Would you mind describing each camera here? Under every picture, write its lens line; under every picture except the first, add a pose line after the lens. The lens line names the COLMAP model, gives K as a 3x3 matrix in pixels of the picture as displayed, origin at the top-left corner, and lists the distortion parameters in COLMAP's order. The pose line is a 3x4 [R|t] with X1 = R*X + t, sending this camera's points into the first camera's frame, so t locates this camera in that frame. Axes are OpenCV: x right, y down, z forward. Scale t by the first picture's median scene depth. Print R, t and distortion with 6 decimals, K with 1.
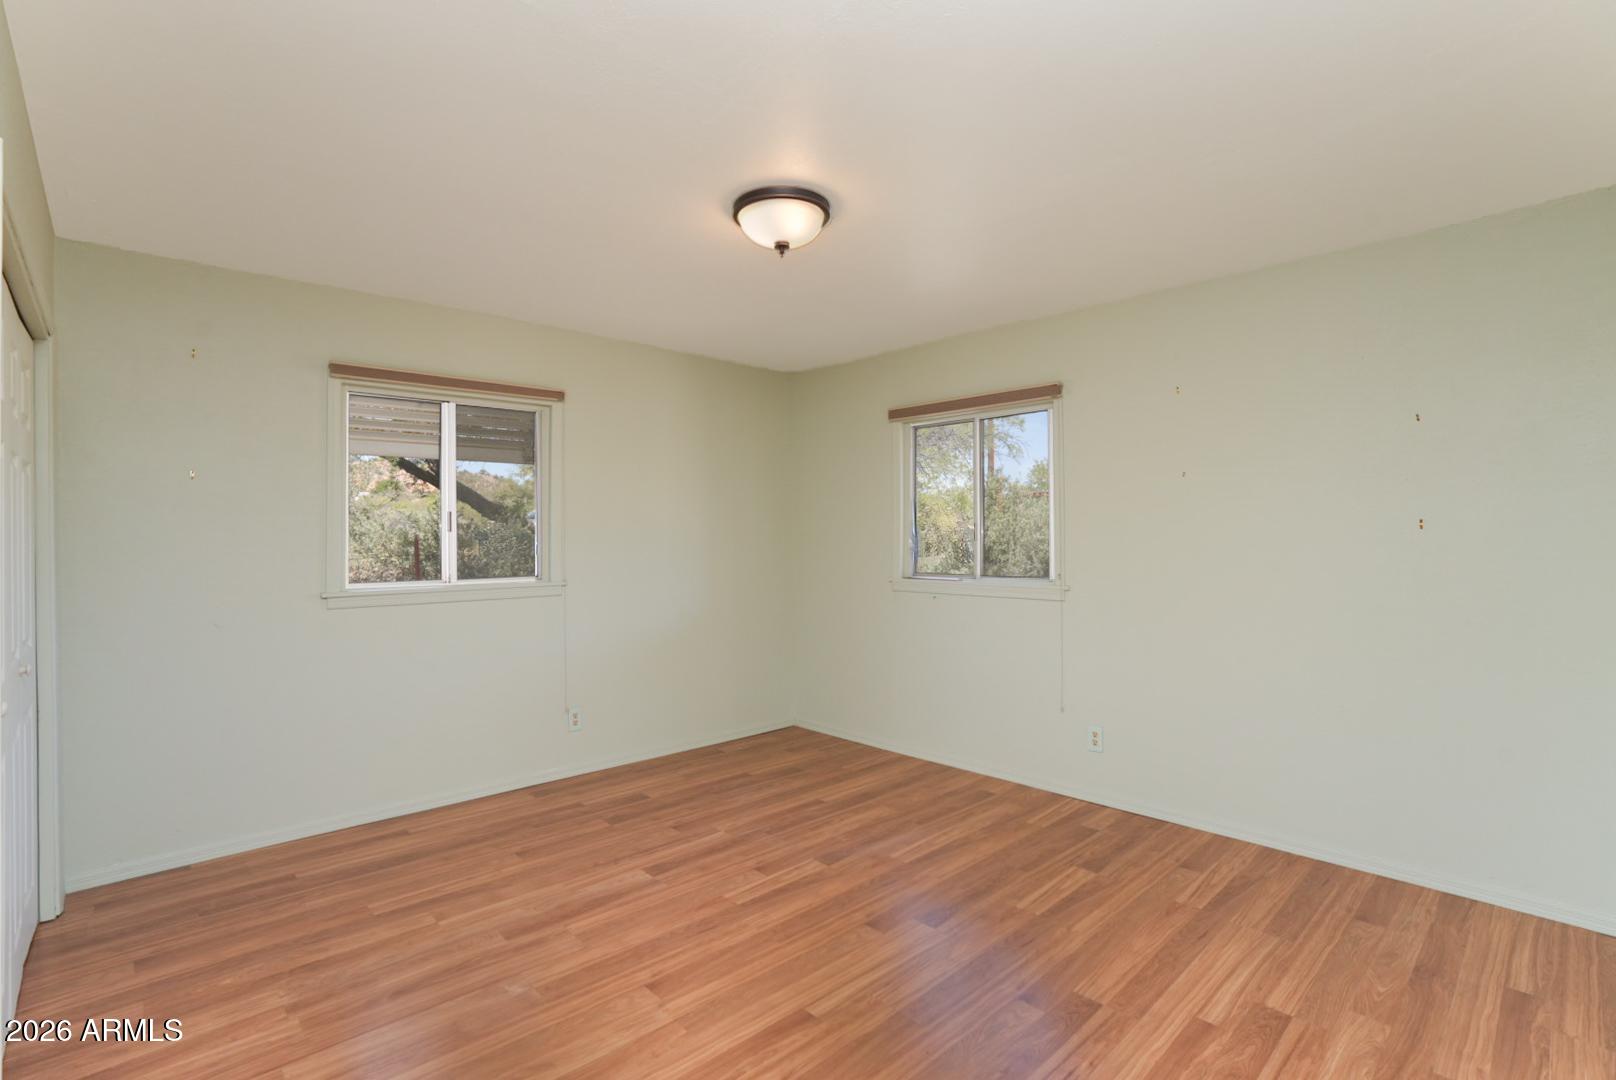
lens RADIAL K [[745.2, 0, 799.8], [0, 745.2, 533.6], [0, 0, 1]] dist [-0.029927, 0.000053]
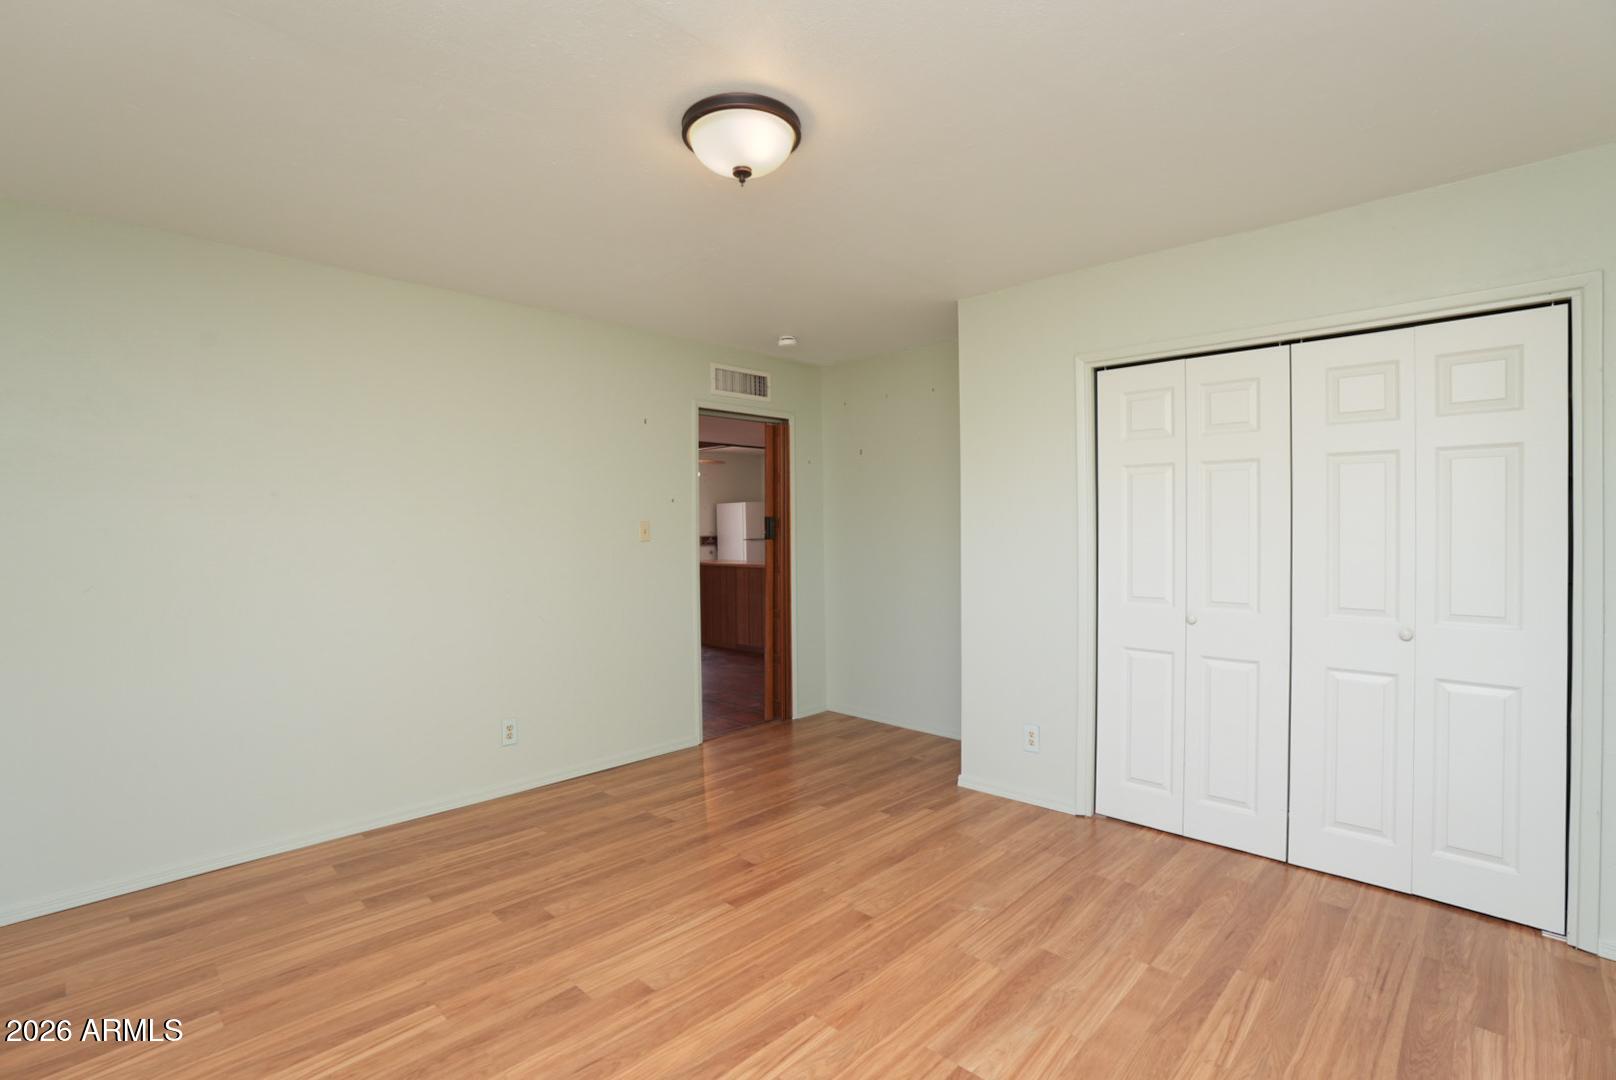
lens RADIAL K [[745.2, 0, 799.8], [0, 745.2, 533.6], [0, 0, 1]] dist [-0.029927, 0.000053]
pose [[-0.999026, 0.012369, -0.042348, -0.050179], [0.012181, 0.999915, 0.004686, 0.007360], [0.042402, 0.004166, -0.999092, 1.941359]]
